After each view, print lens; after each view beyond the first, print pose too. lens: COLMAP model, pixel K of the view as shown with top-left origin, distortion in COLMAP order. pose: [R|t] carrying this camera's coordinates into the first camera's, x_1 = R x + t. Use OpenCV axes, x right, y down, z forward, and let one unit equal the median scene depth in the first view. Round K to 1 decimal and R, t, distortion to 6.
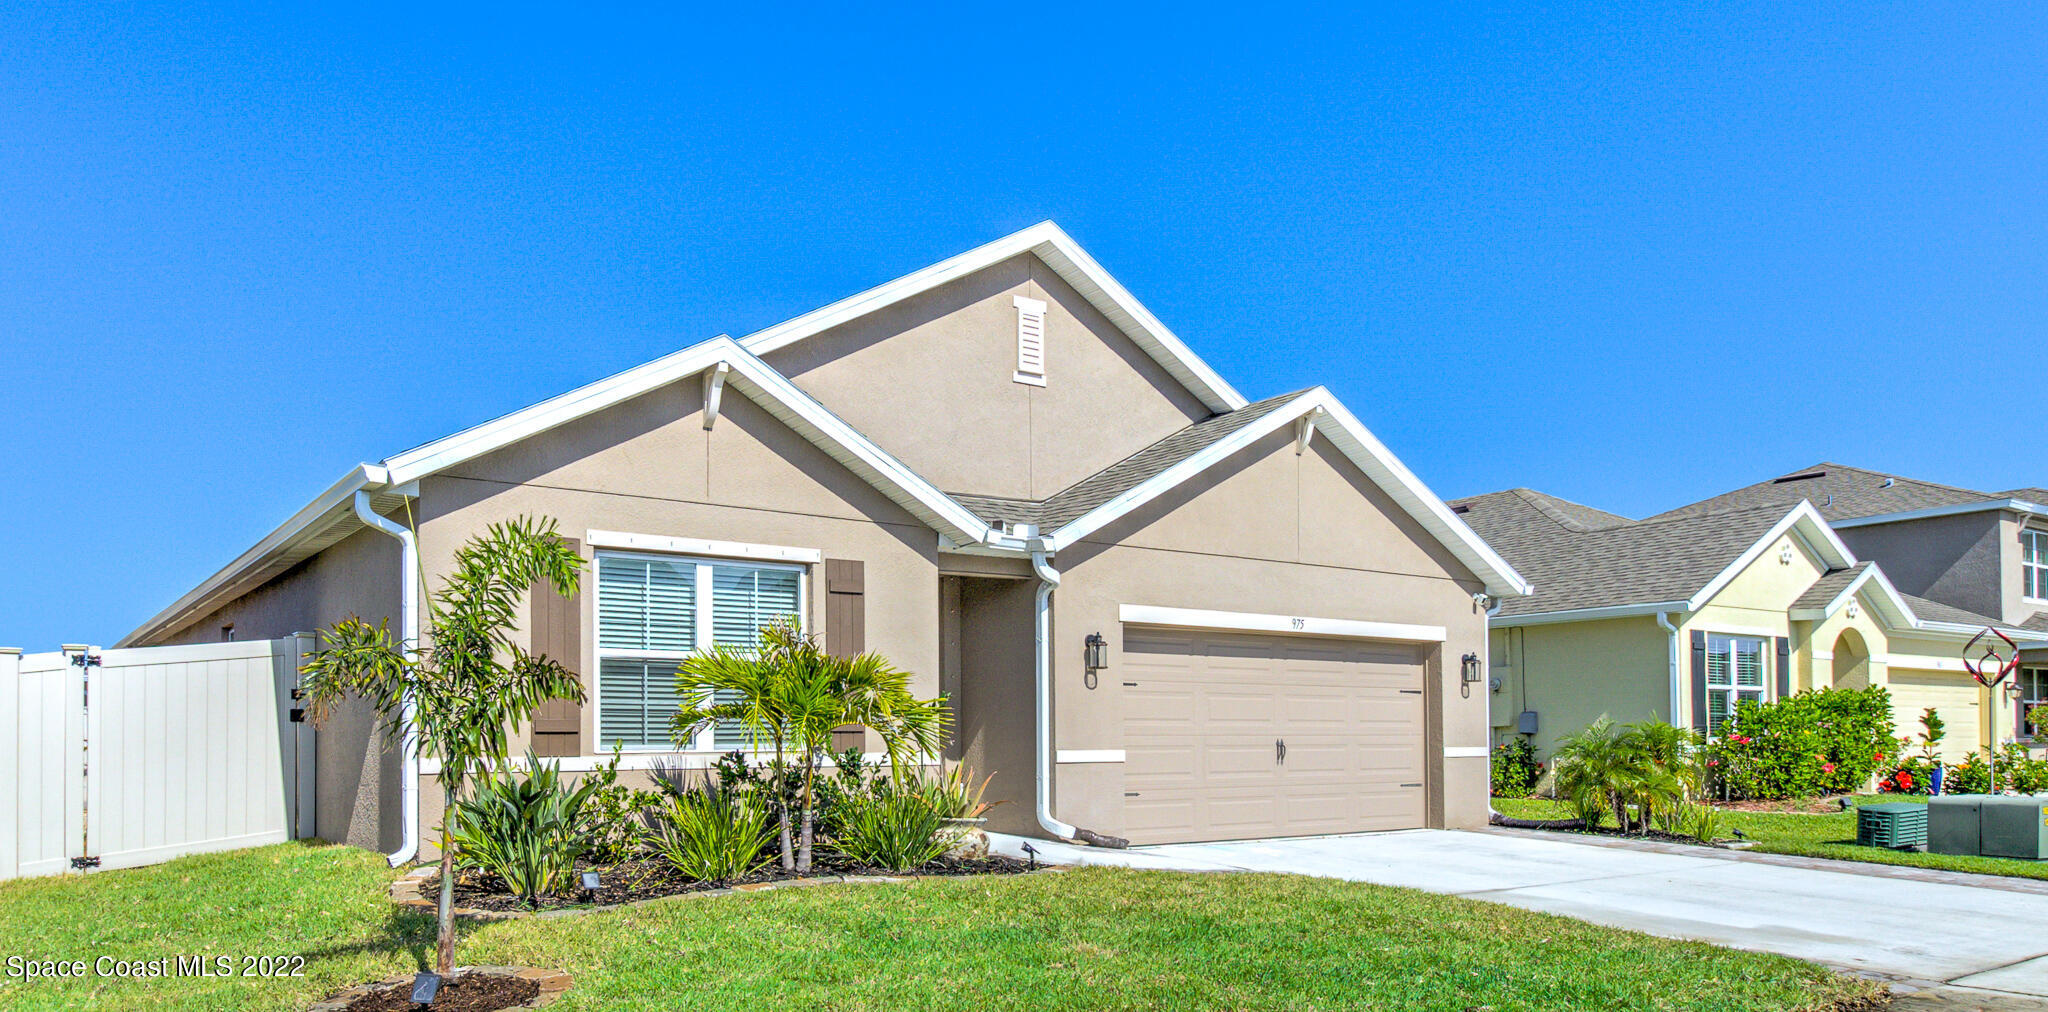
lens RADIAL K [[1477.7, 0, 1024.0], [0, 1477.7, 506.0], [0, 0, 1]] dist [-0.001808, -0.000210]
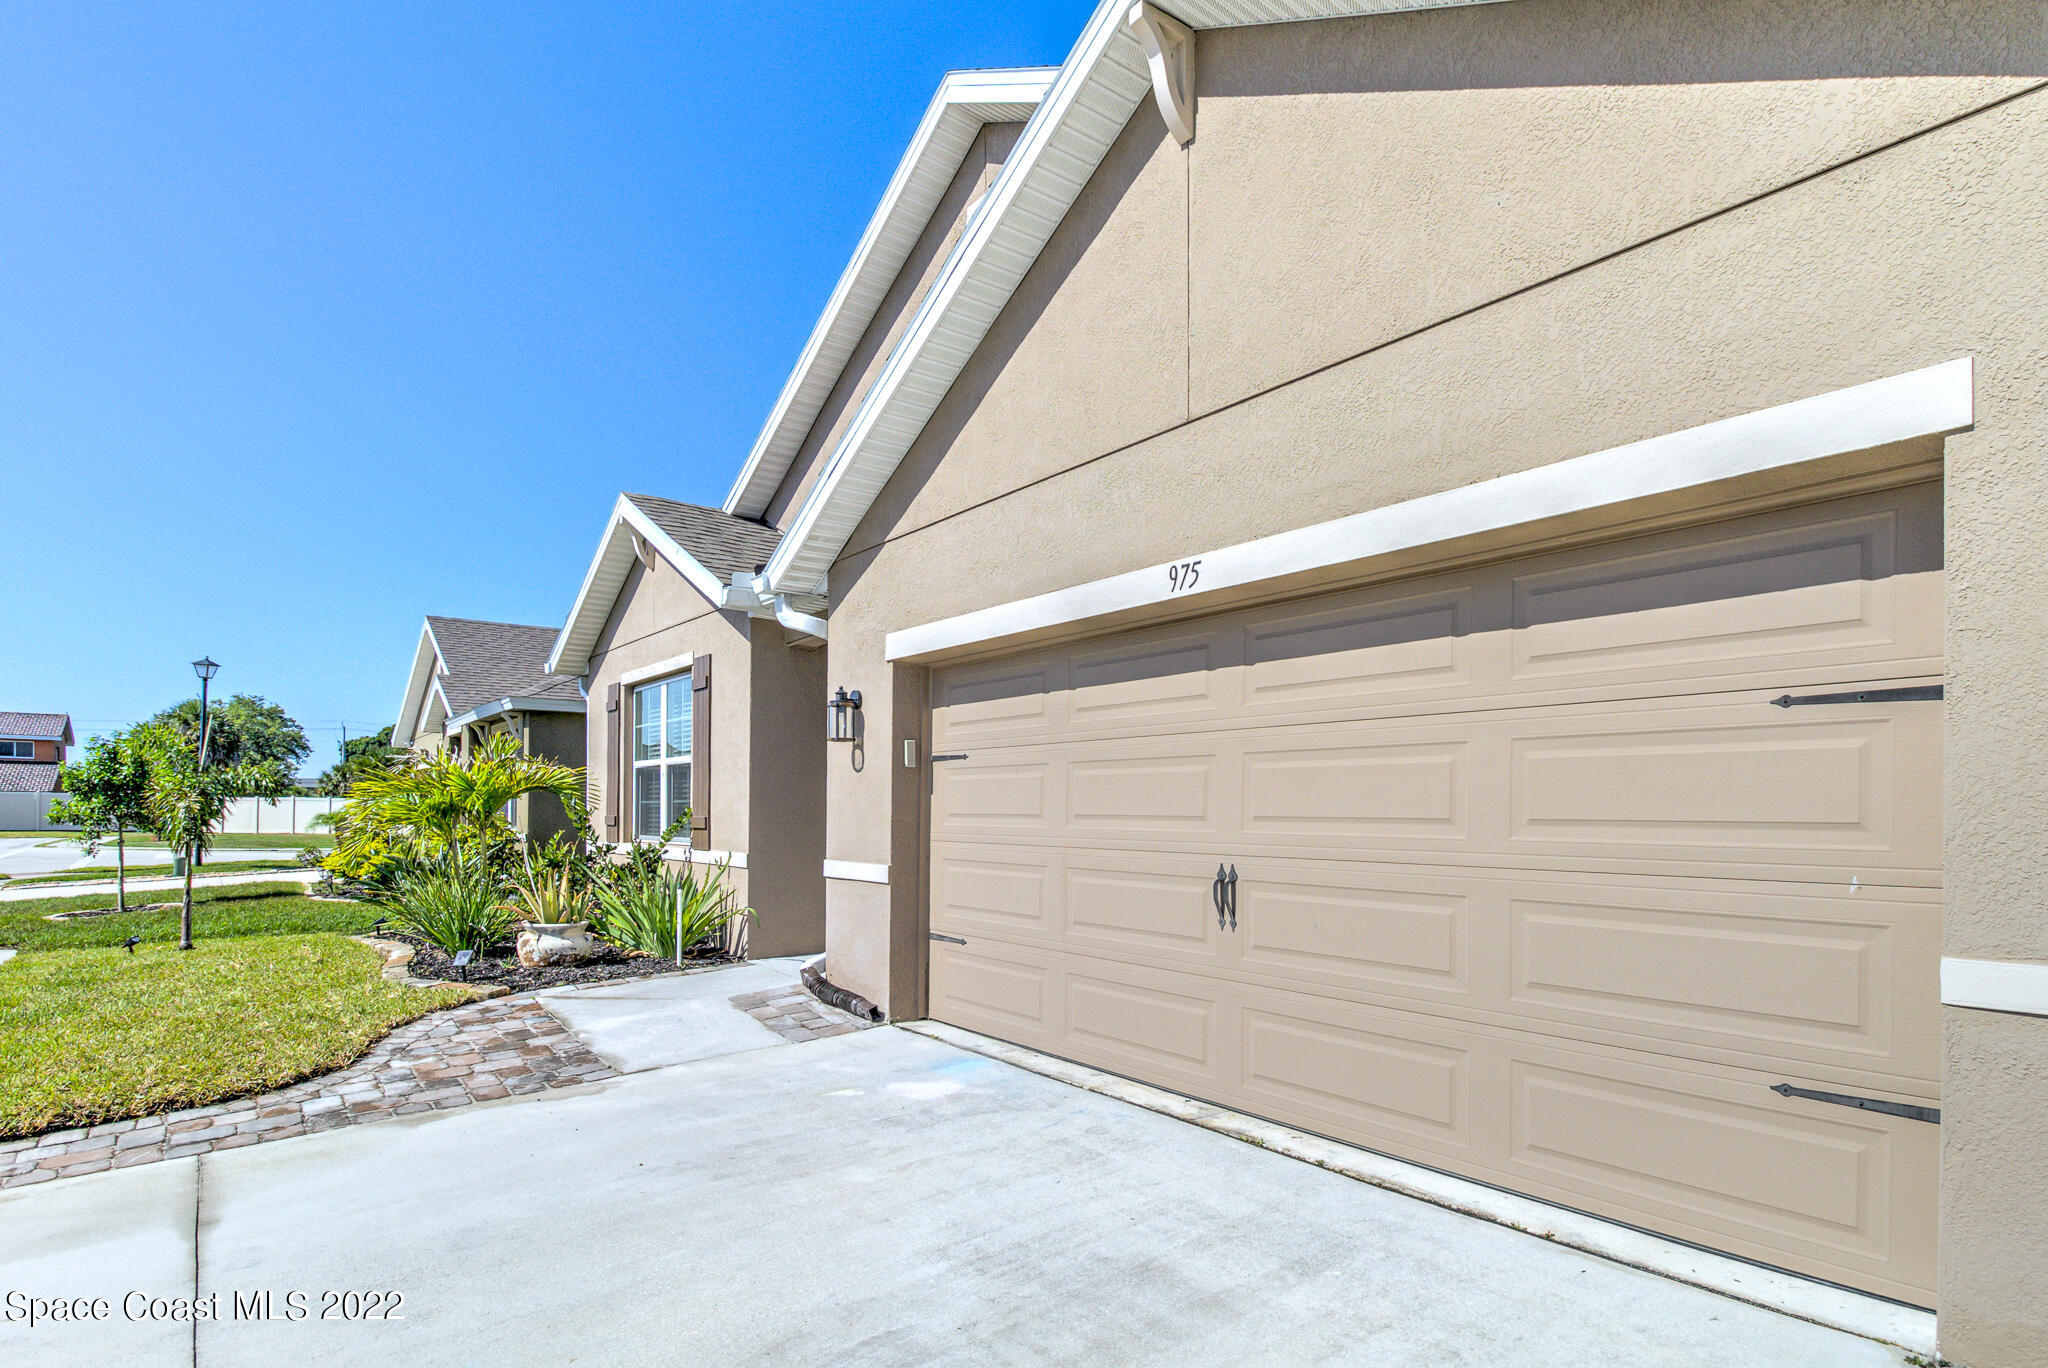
lens RADIAL K [[1050.0, 0, 1046.5], [0, 1050.0, 654.0], [0, 0, 1]] dist [0.018603, -0.019612]
pose [[-0.003986, -0.101600, -0.994817, 0.466366], [0.200079, 0.974628, -0.100340, 0.122095], [0.979772, -0.199442, 0.016443, 0.968484]]
